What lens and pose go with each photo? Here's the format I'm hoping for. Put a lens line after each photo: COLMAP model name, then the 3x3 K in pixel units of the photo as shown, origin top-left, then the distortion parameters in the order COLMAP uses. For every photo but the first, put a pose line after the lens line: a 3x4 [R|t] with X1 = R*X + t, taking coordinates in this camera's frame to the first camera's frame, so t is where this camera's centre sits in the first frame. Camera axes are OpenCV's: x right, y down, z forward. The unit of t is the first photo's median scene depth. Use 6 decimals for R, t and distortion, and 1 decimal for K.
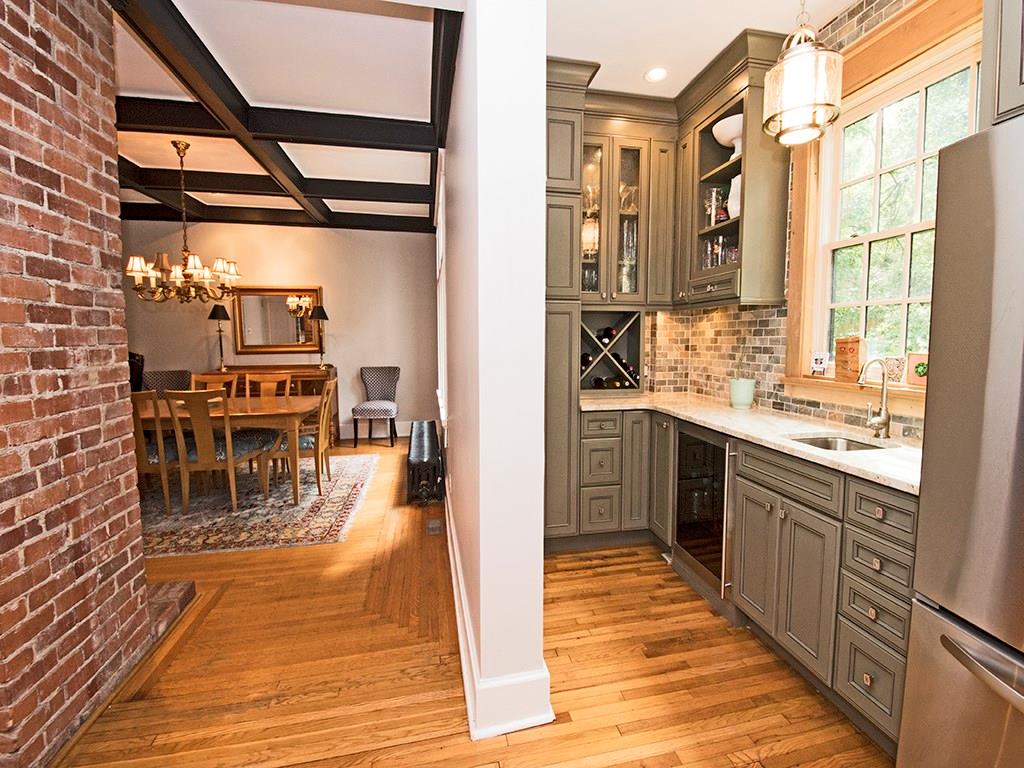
lens RADIAL K [[448.9, 0, 528.0], [0, 448.9, 379.2], [0, 0, 1]] dist [0.003602, -0.000793]
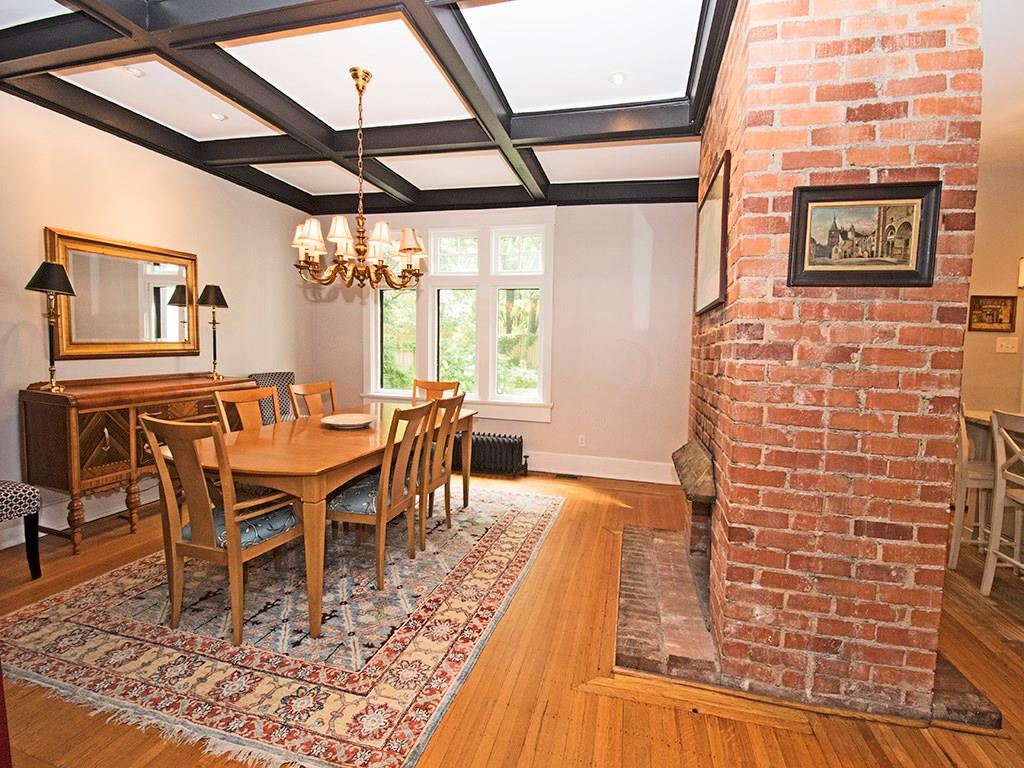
lens RADIAL K [[448.9, 0, 528.0], [0, 448.9, 379.2], [0, 0, 1]] dist [0.003602, -0.000793]
pose [[0.434967, -0.054279, 0.898809, -1.861442], [0.057736, 0.997809, 0.032317, -0.030846], [-0.898594, 0.037836, 0.437148, 0.612653]]
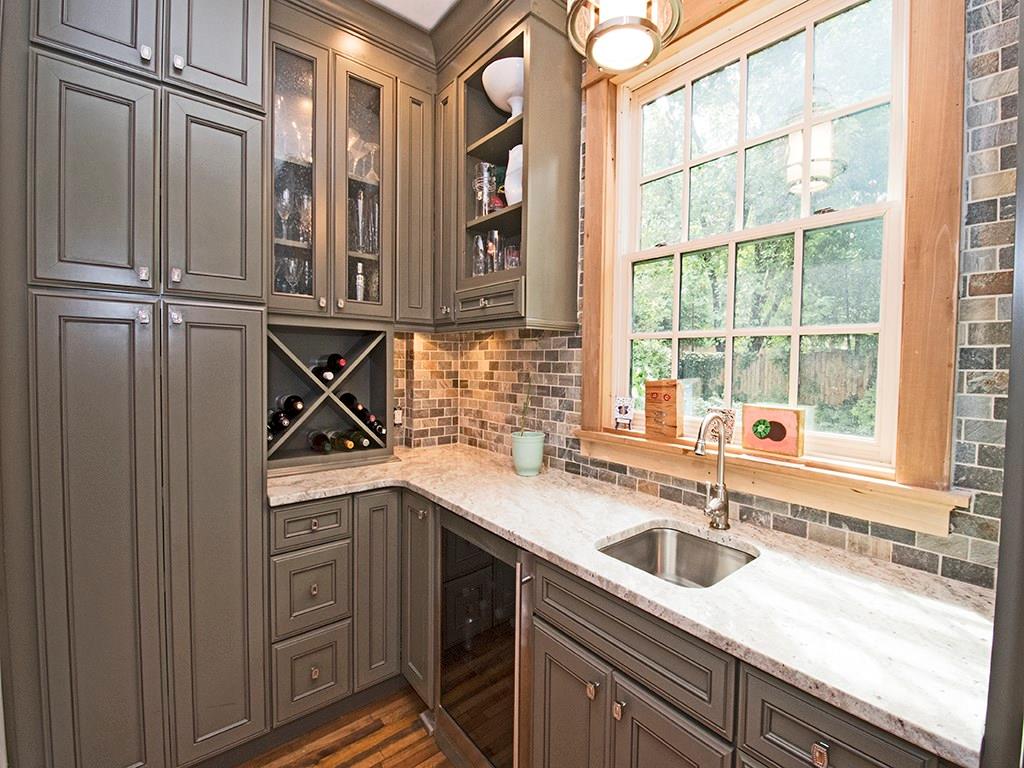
lens RADIAL K [[448.9, 0, 528.0], [0, 448.9, 379.2], [0, 0, 1]] dist [0.003602, -0.000793]
pose [[0.883062, -0.000605, 0.469255, 0.137270], [0.023612, 0.998790, -0.043146, -0.052272], [-0.468661, 0.049181, 0.882008, 0.353982]]
